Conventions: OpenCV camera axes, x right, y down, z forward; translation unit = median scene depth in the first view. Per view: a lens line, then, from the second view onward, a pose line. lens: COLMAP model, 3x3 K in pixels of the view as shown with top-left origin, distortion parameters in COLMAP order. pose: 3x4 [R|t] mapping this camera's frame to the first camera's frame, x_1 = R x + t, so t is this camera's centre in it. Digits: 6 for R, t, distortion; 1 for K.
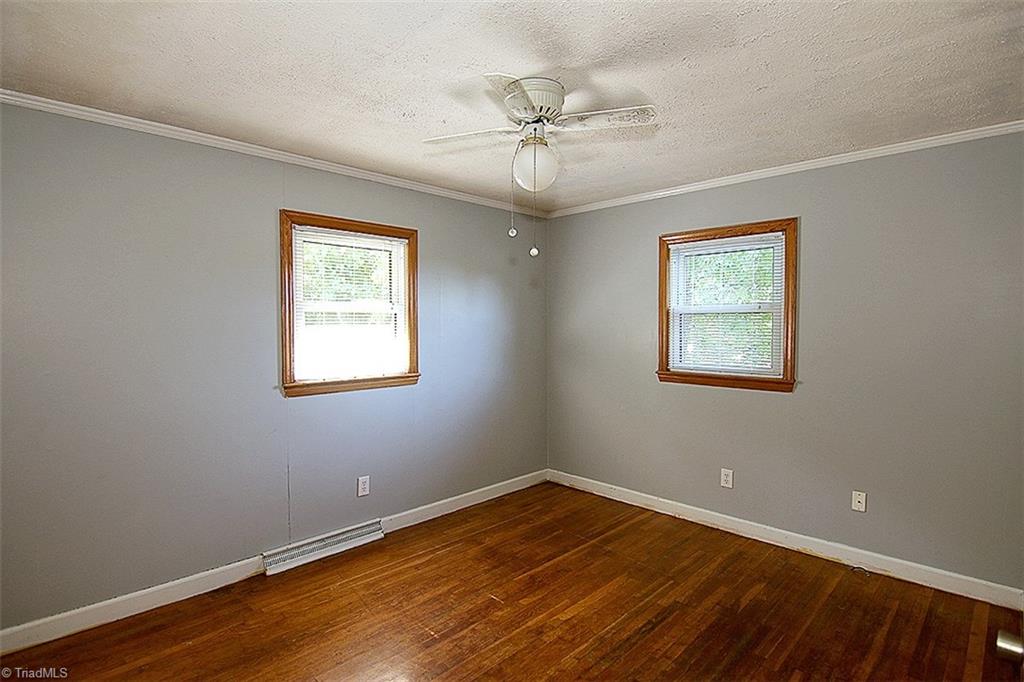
lens RADIAL K [[519.4, 0, 512.0], [0, 519.4, 341.0], [0, 0, 1]] dist [-0.010756, -0.000934]
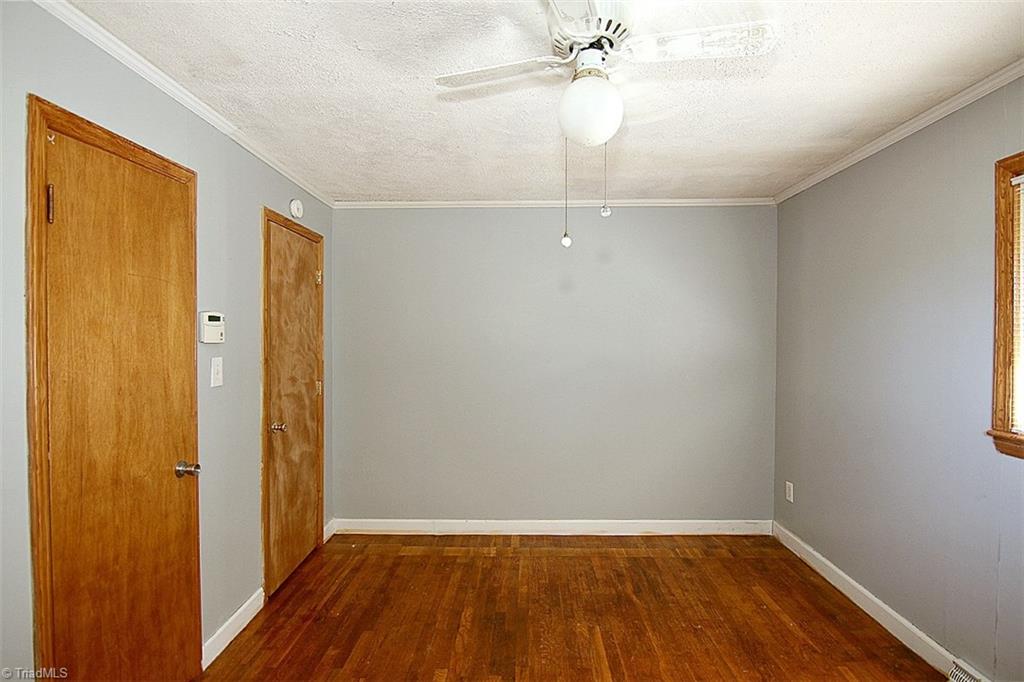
lens RADIAL K [[519.4, 0, 512.0], [0, 519.4, 341.0], [0, 0, 1]] dist [-0.010756, -0.000934]
pose [[-0.722840, 0.009898, -0.690944, 0.477389], [-0.022072, 0.999056, 0.037403, -0.043130], [0.690663, 0.042287, -0.721940, 1.139135]]
